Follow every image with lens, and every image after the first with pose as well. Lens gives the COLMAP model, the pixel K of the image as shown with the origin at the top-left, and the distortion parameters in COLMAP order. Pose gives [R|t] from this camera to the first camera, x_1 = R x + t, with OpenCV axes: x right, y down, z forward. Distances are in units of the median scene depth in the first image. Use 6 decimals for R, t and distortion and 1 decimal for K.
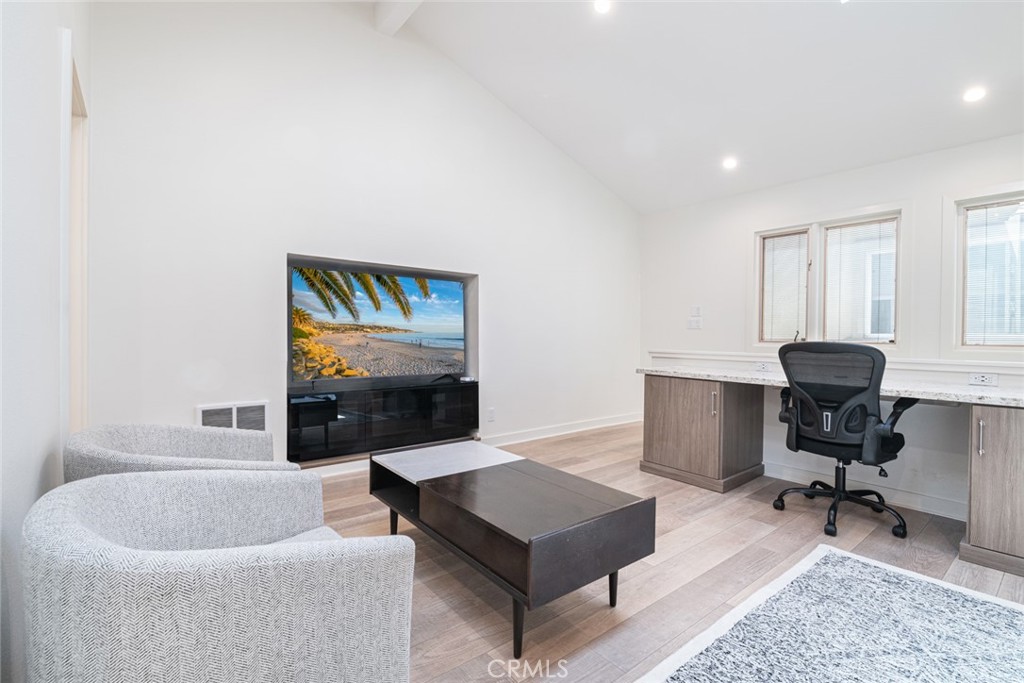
lens RADIAL K [[468.1, 0, 512.0], [0, 468.1, 341.5], [0, 0, 1]] dist [-0.004320, -0.000652]
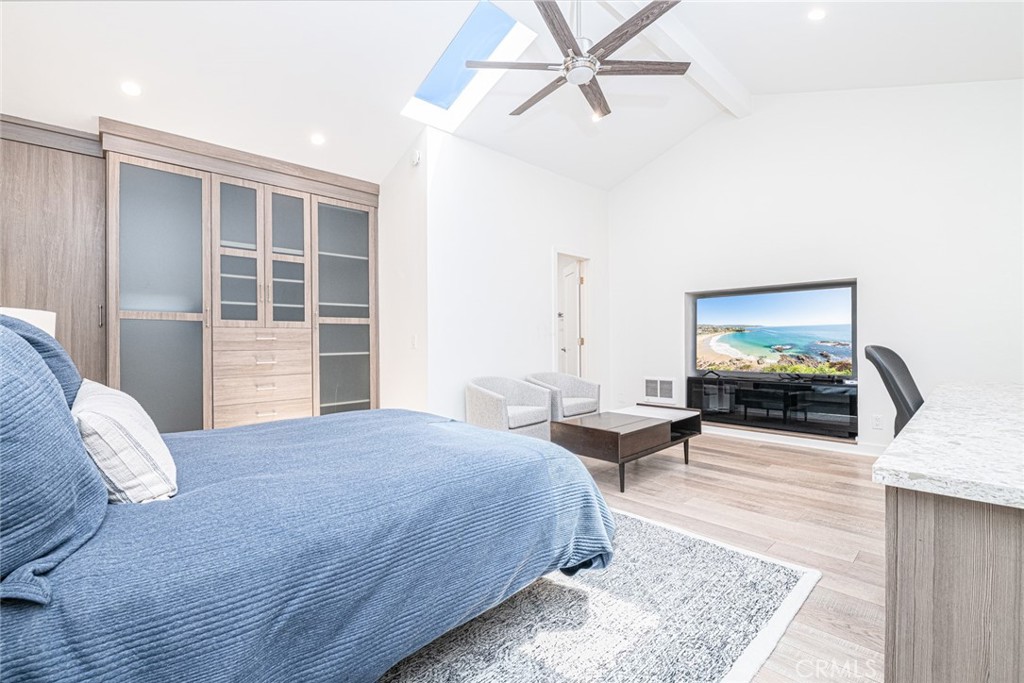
lens RADIAL K [[438.5, 0, 512.0], [0, 438.5, 341.5], [0, 0, 1]] dist [0.000146, 0.000023]
pose [[0.074310, -0.011928, -0.997164, 1.411854], [0.002500, 0.999928, -0.011775, 0.003241], [0.997232, -0.001618, 0.074334, 0.340270]]
